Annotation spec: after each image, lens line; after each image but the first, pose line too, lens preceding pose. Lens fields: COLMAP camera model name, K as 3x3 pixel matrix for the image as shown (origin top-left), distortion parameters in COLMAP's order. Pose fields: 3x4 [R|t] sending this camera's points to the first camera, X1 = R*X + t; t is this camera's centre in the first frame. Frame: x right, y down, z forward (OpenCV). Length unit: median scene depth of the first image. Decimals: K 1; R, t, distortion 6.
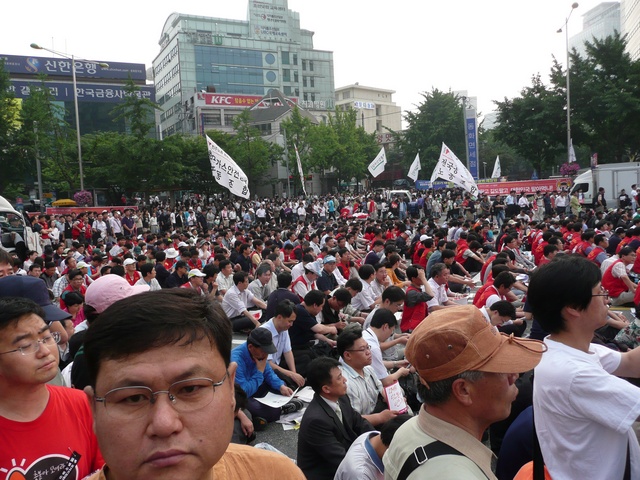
lens RADIAL K [[529.1, 0, 320.0], [0, 529.1, 240.0], [0, 0, 1]] dist [-0.029429, 0.009892]
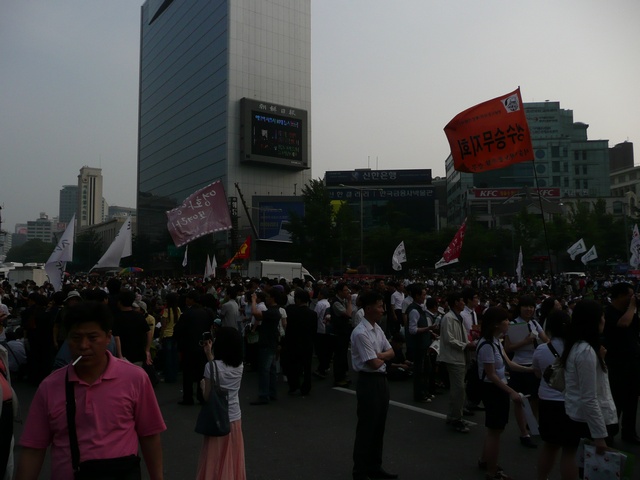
lens RADIAL K [[536.9, 0, 313.8], [0, 536.9, 242.0], [0, 0, 1]] dist [-0.039247, 0.048476]
pose [[0.821835, 0.012291, -0.569593, 0.166176], [-0.085911, 0.991009, -0.102572, 0.009991], [0.563211, 0.133232, 0.815502, -0.207190]]
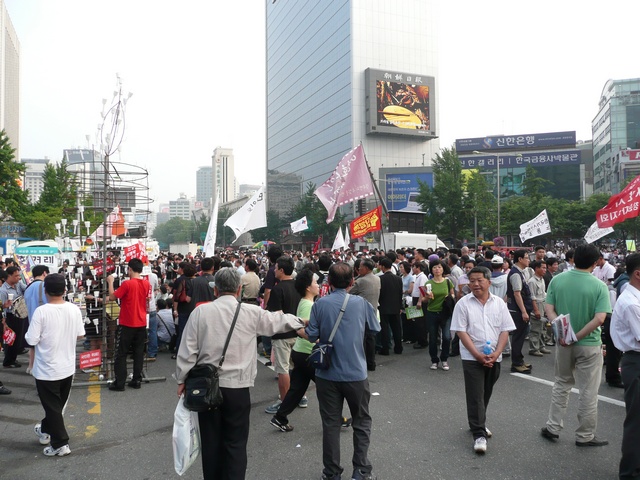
lens RADIAL K [[536.9, 0, 313.8], [0, 536.9, 242.0], [0, 0, 1]] dist [-0.039247, 0.048476]
pose [[0.670201, 0.032713, -0.741458, 0.151849], [-0.087117, 0.995589, -0.034820, 0.011533], [0.737049, 0.087930, 0.670095, -0.201079]]
